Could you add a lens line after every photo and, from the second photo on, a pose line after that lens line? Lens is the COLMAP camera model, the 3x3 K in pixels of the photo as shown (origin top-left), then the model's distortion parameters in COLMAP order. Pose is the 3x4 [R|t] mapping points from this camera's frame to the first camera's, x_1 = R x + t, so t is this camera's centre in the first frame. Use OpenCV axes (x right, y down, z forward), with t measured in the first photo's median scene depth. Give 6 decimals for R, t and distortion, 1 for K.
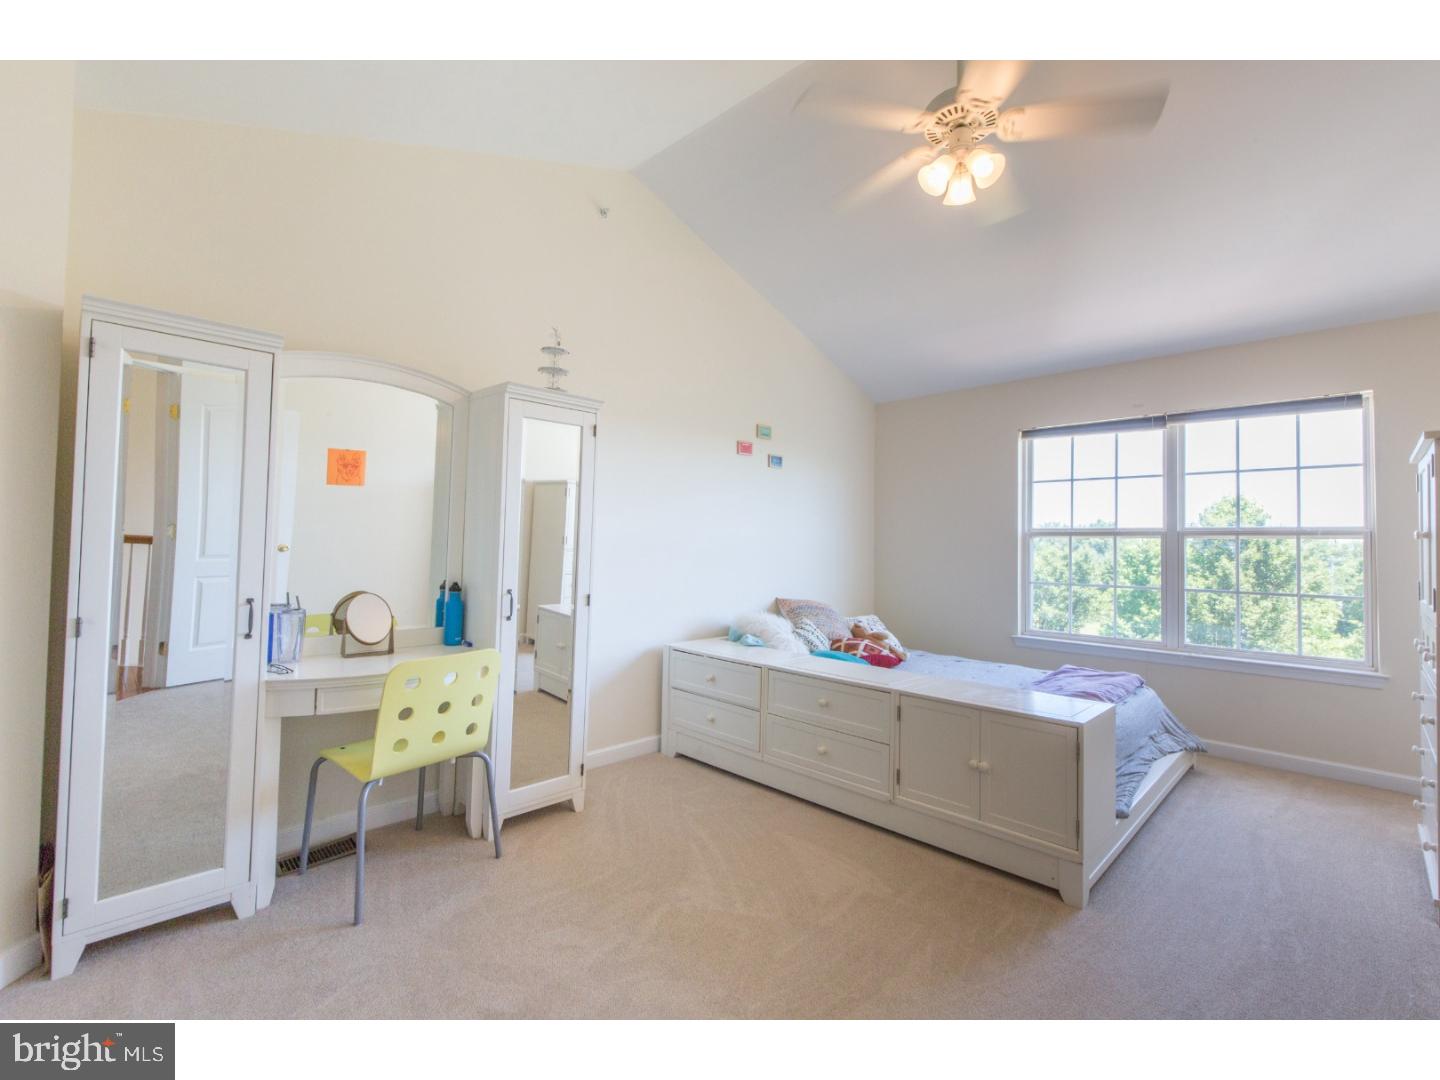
lens RADIAL K [[653.5, 0, 721.5], [0, 653.5, 543.2], [0, 0, 1]] dist [0.002321, -0.000635]
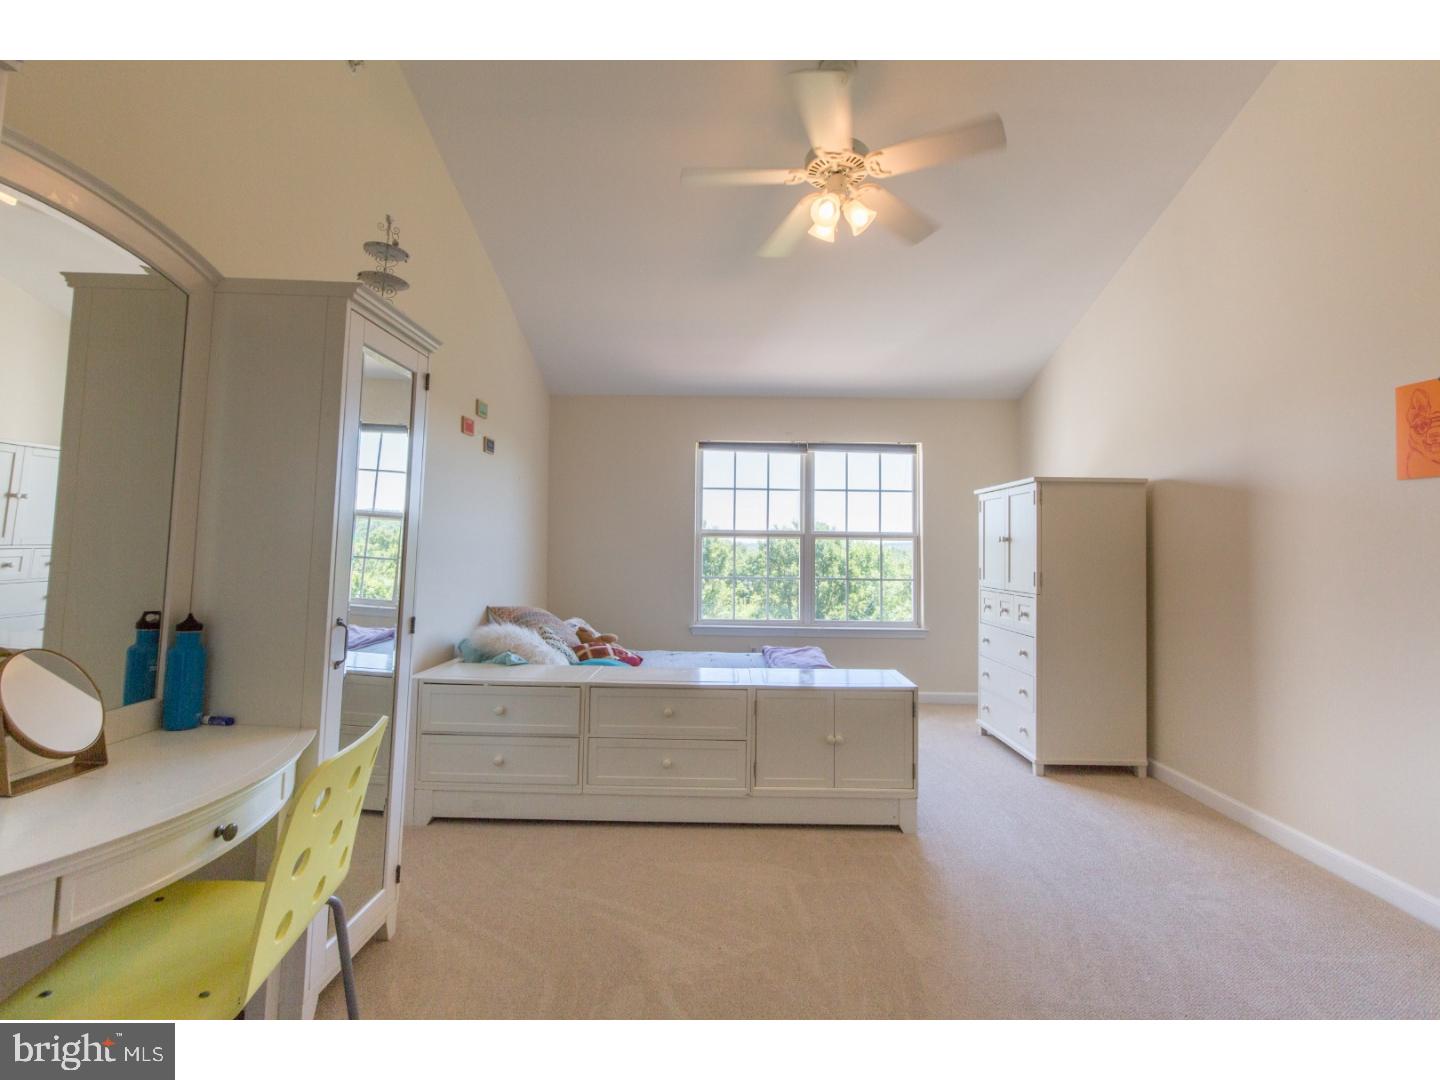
lens RADIAL K [[653.5, 0, 722.6], [0, 653.5, 542.6], [0, 0, 1]] dist [0.002321, -0.000635]
pose [[0.707294, 0.002112, 0.706916, -0.358854], [-0.005496, 0.999982, 0.002512, -0.003375], [-0.706898, -0.005662, 0.707293, 0.219057]]
